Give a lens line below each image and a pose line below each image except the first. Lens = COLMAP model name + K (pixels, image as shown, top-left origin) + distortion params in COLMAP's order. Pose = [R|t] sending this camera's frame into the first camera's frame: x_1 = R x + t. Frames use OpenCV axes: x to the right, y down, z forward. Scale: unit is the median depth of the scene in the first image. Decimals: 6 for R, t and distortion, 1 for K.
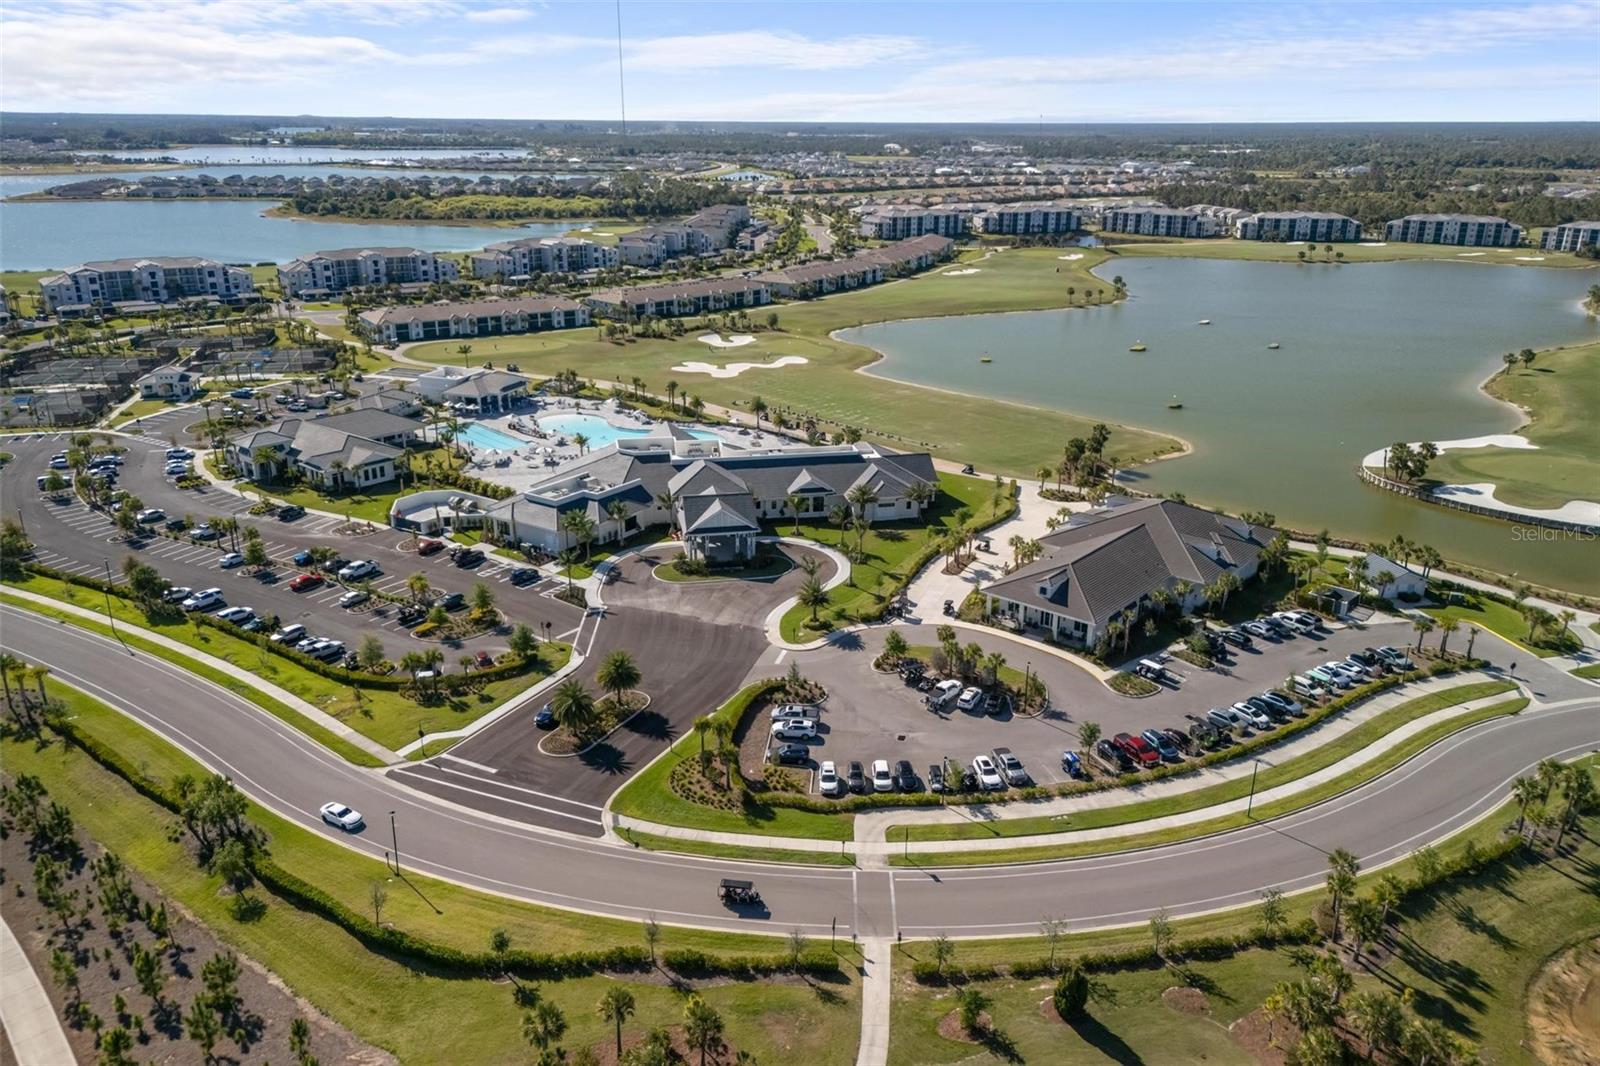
lens RADIAL K [[1169.5, 0, 810.9], [0, 1169.5, 537.1], [0, 0, 1]] dist [0.082125, -0.085589]
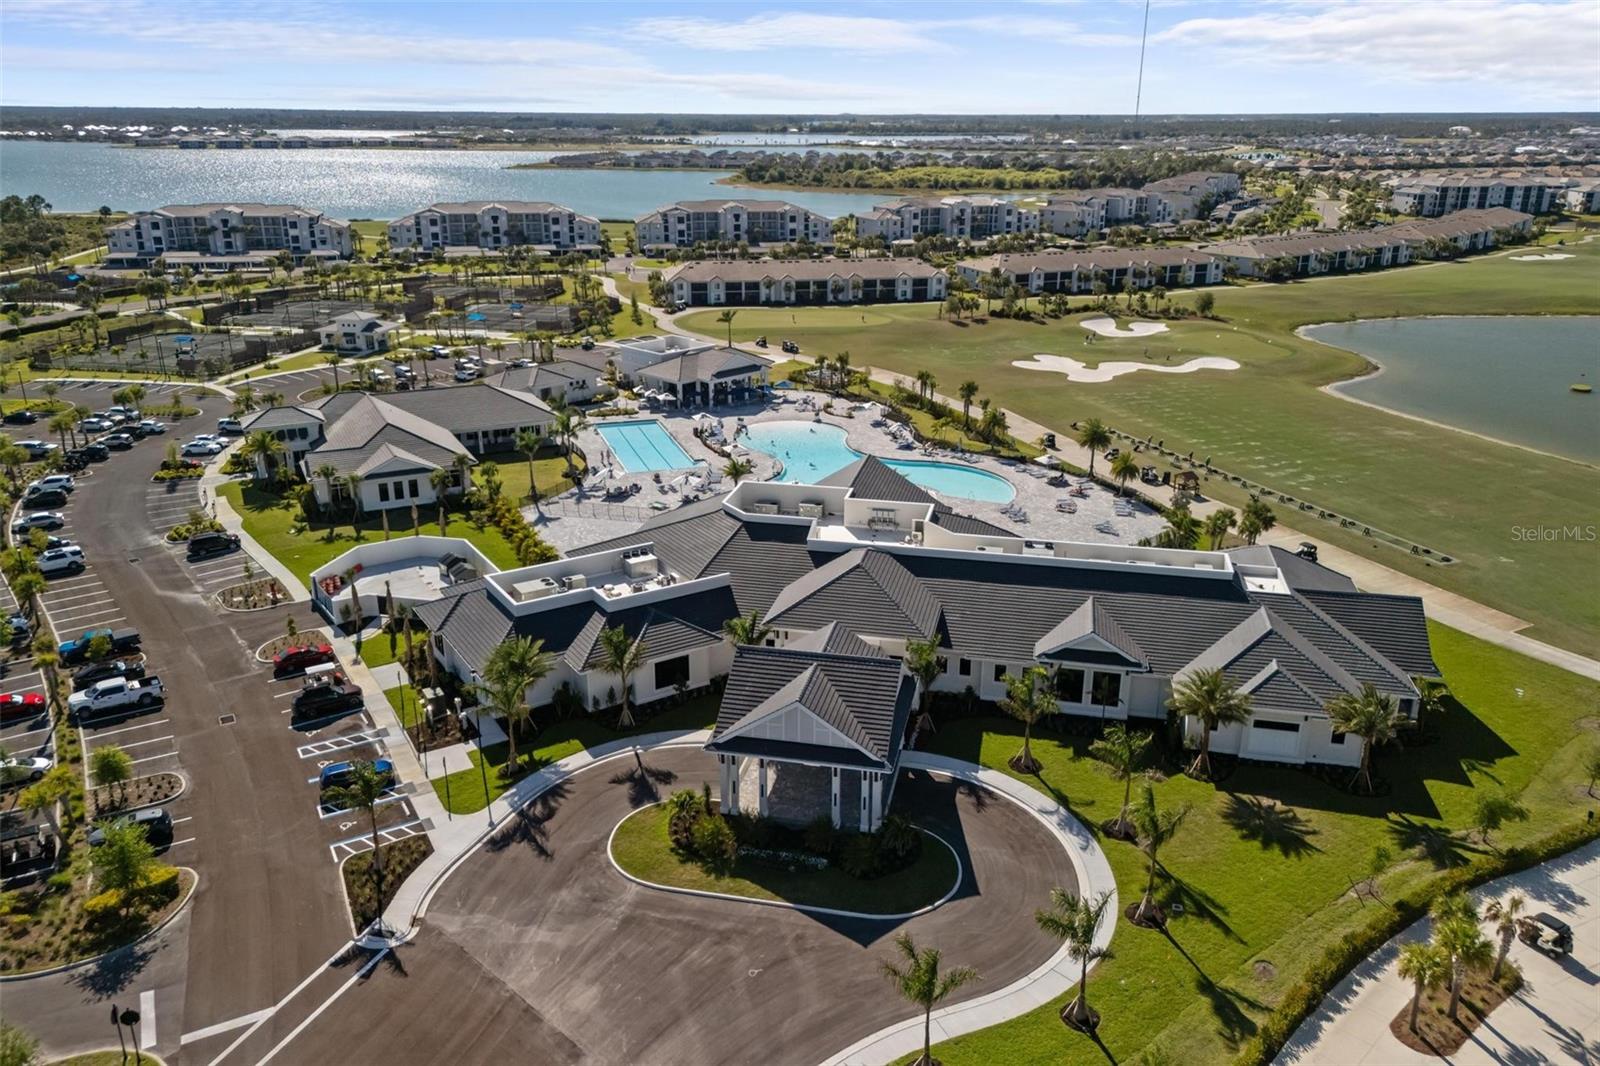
lens RADIAL K [[1169.5, 0, 810.9], [0, 1169.5, 537.1], [0, 0, 1]] dist [0.082125, -0.085589]
pose [[0.916174, 0.132012, -0.378415, 0.033420], [-0.131135, 0.990963, 0.028214, -0.042934], [0.378719, 0.023775, 0.925206, 0.296242]]
